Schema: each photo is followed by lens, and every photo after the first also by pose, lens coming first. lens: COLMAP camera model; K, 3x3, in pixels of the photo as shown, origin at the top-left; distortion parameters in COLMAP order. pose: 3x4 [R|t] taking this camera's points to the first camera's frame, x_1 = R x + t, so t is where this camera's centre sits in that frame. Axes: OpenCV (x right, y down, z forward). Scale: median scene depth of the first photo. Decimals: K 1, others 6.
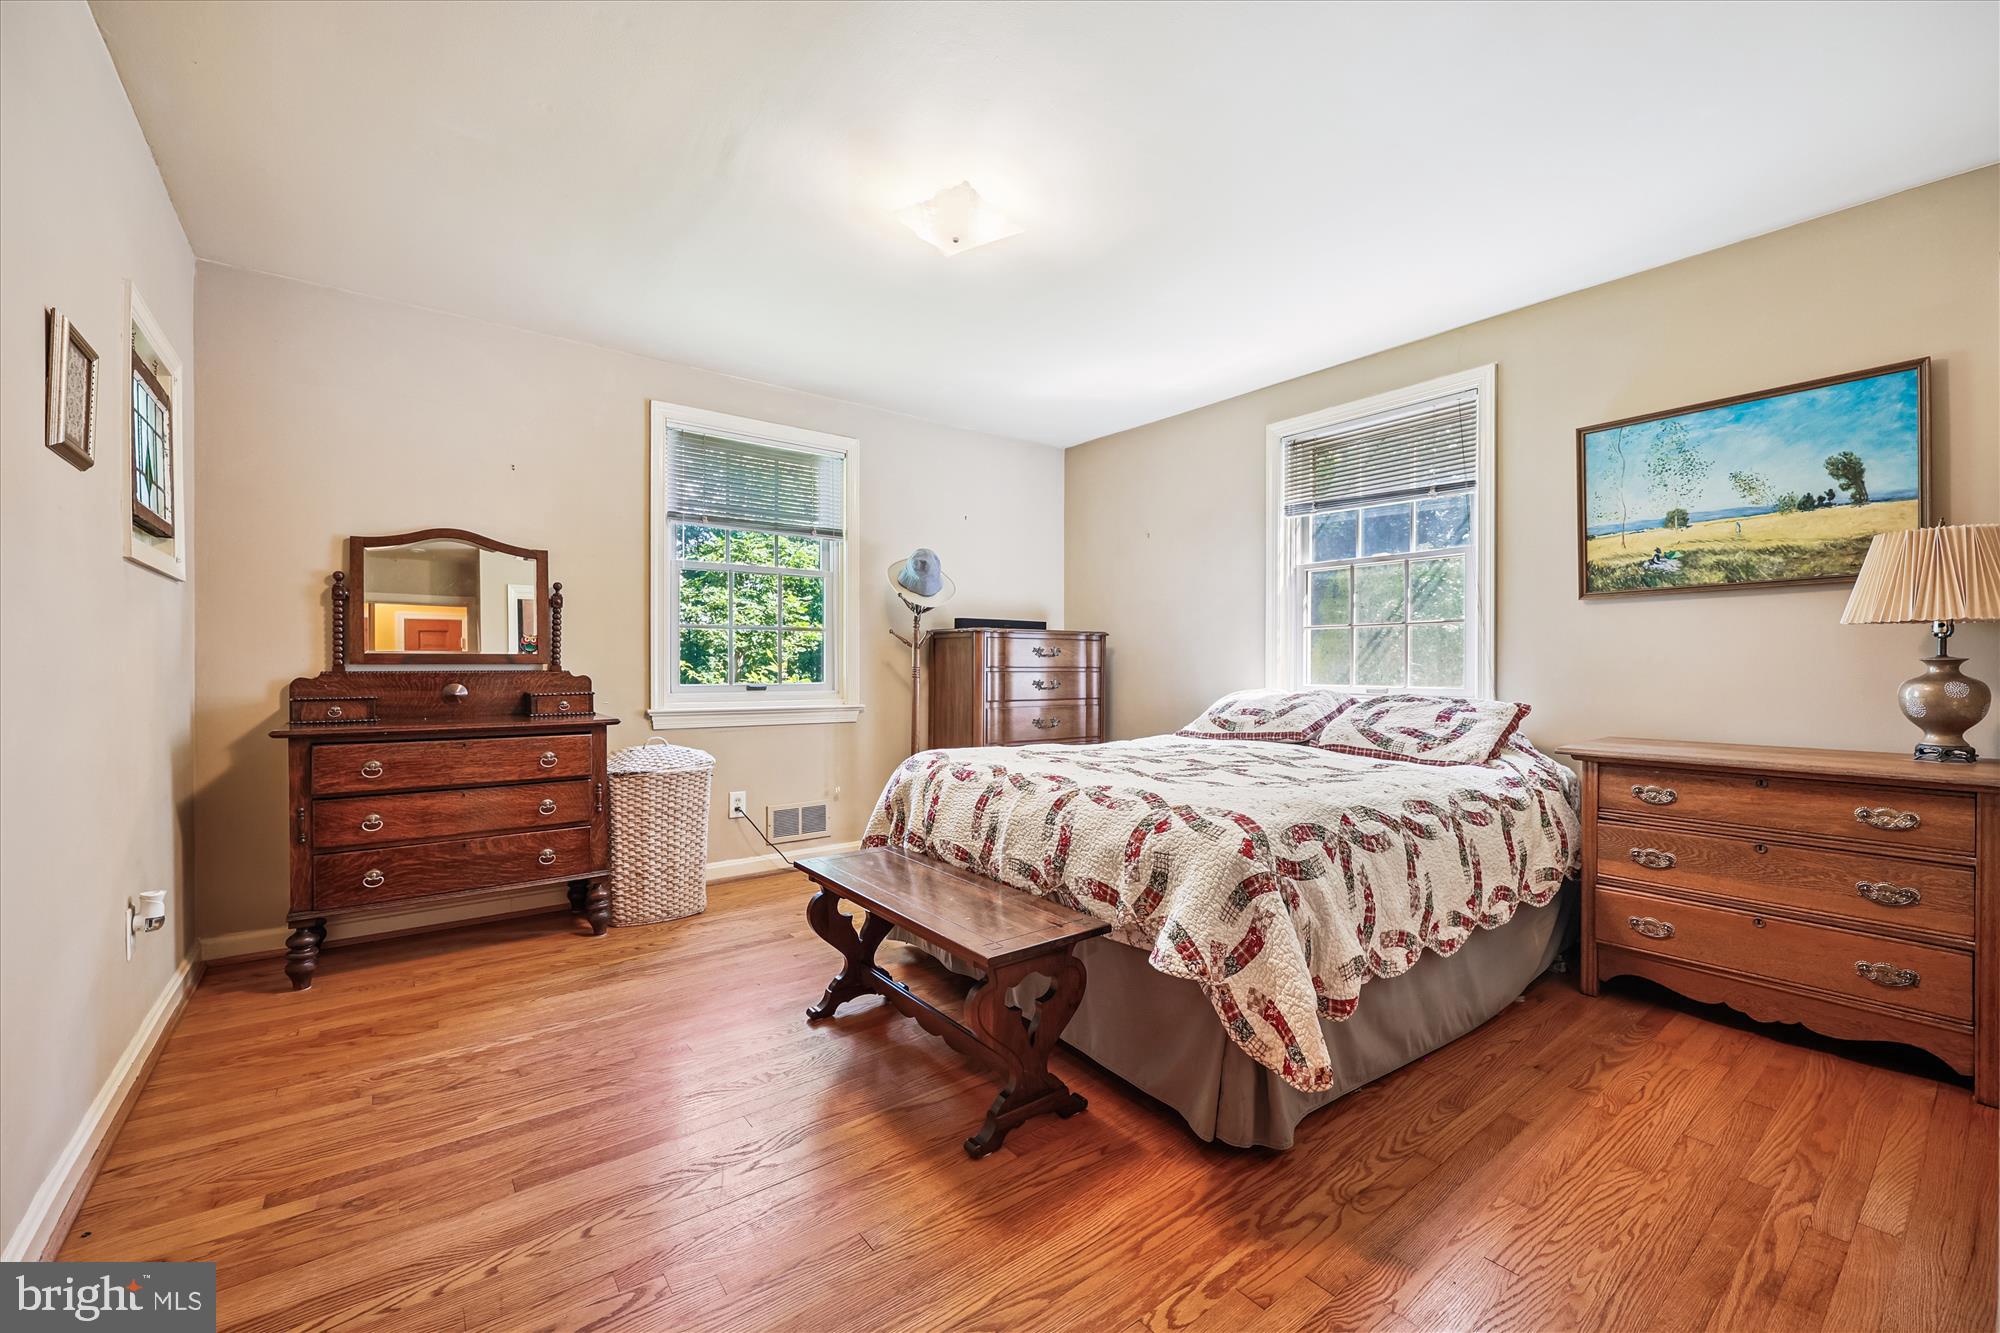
lens RADIAL K [[812.0, 0, 1009.4], [0, 812.0, 665.5], [0, 0, 1]] dist [-0.001098, 0.000054]
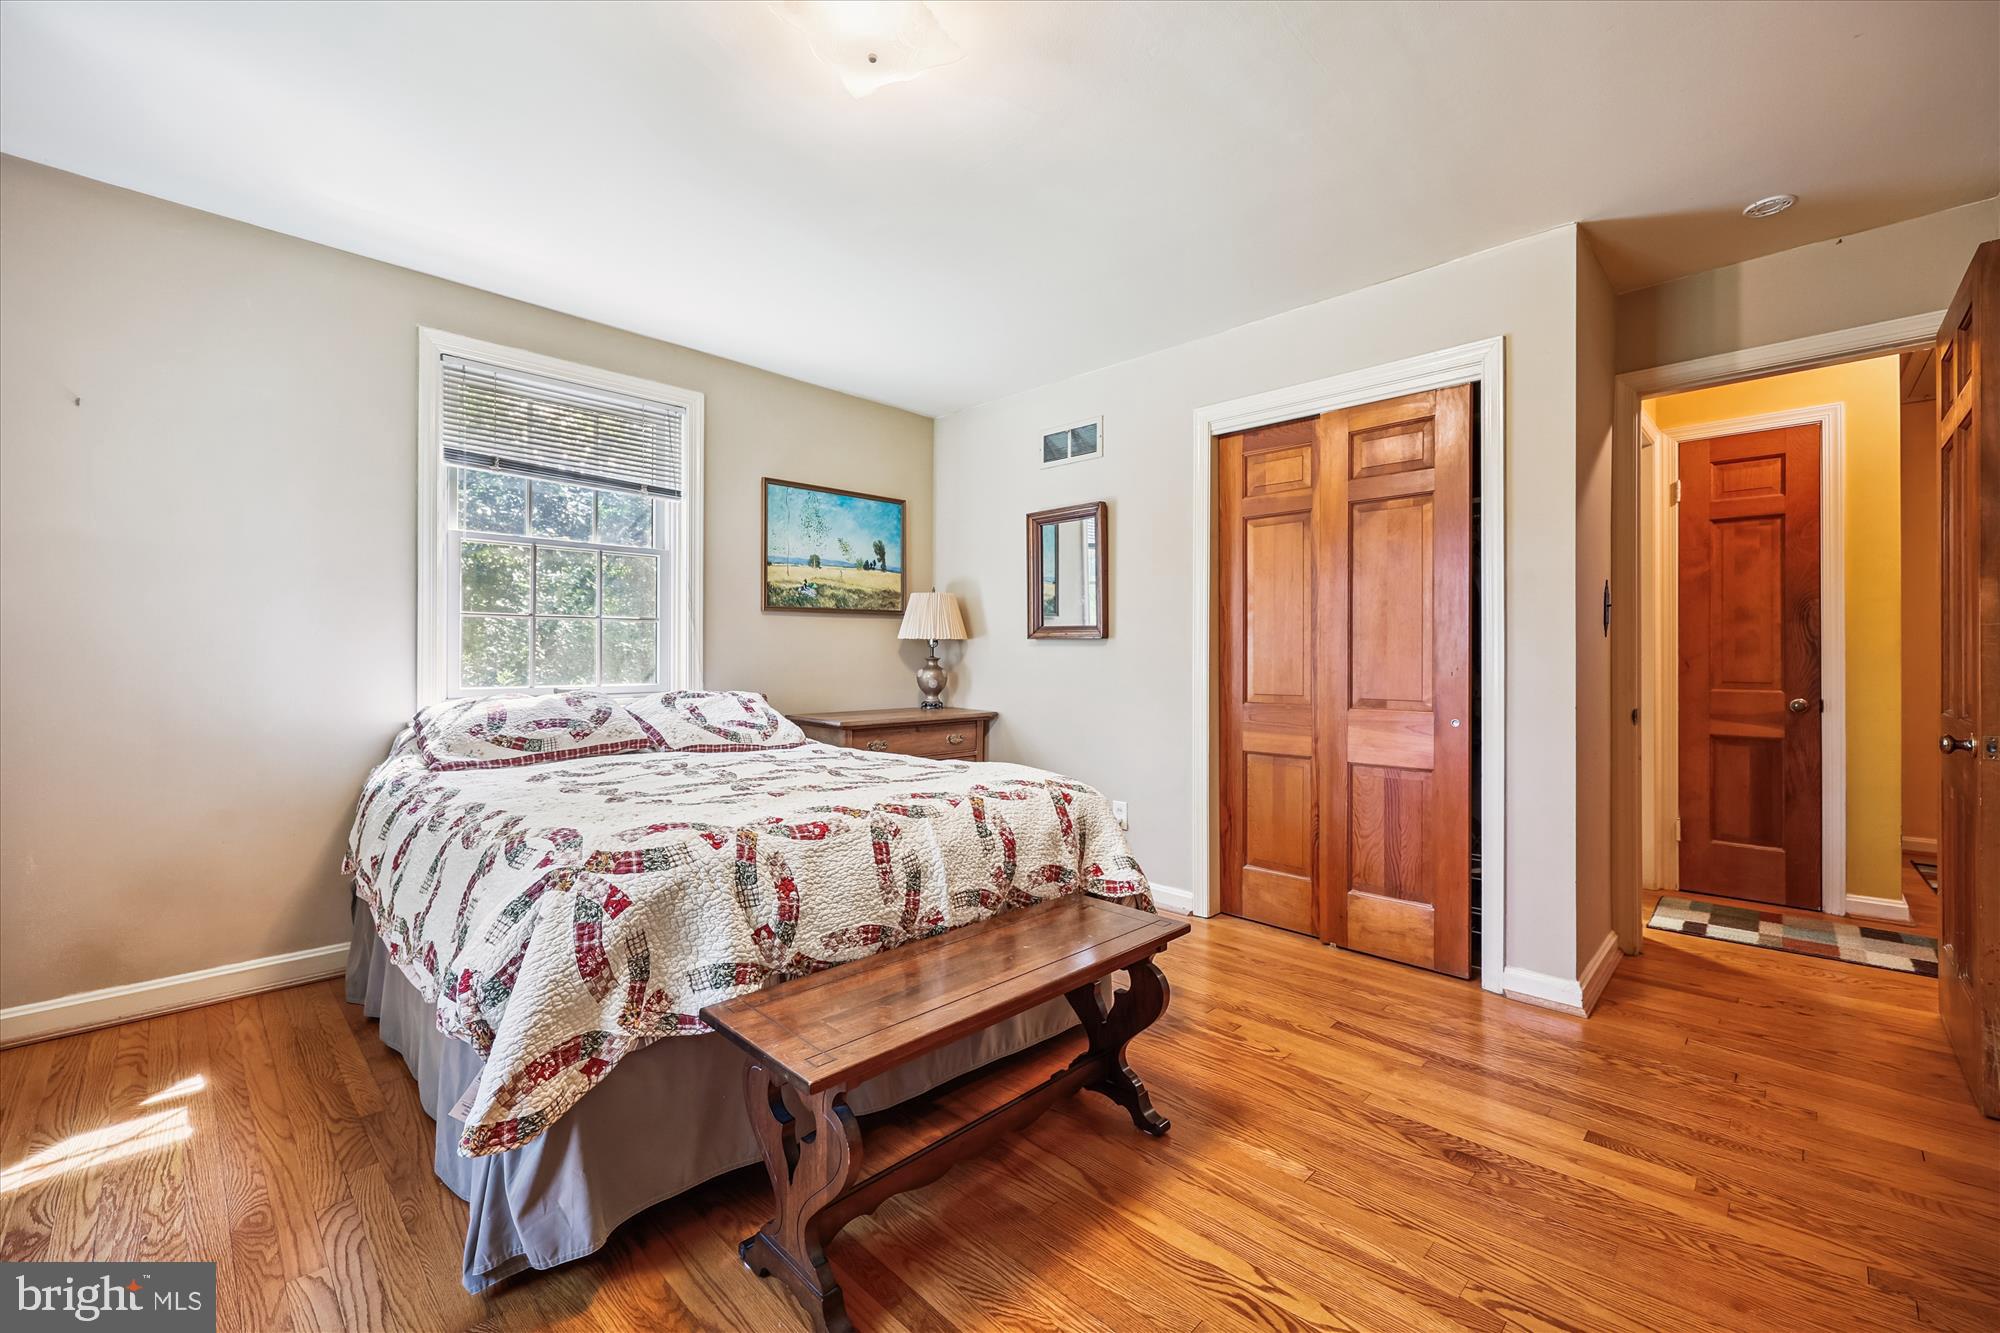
lens RADIAL K [[812.0, 0, 1009.4], [0, 812.0, 665.5], [0, 0, 1]] dist [-0.001098, 0.000054]
pose [[-0.140225, -0.007395, 0.990092, -0.725809], [0.002930, 0.999965, 0.007883, -0.004152], [-0.990115, 0.004006, -0.140198, 0.928114]]
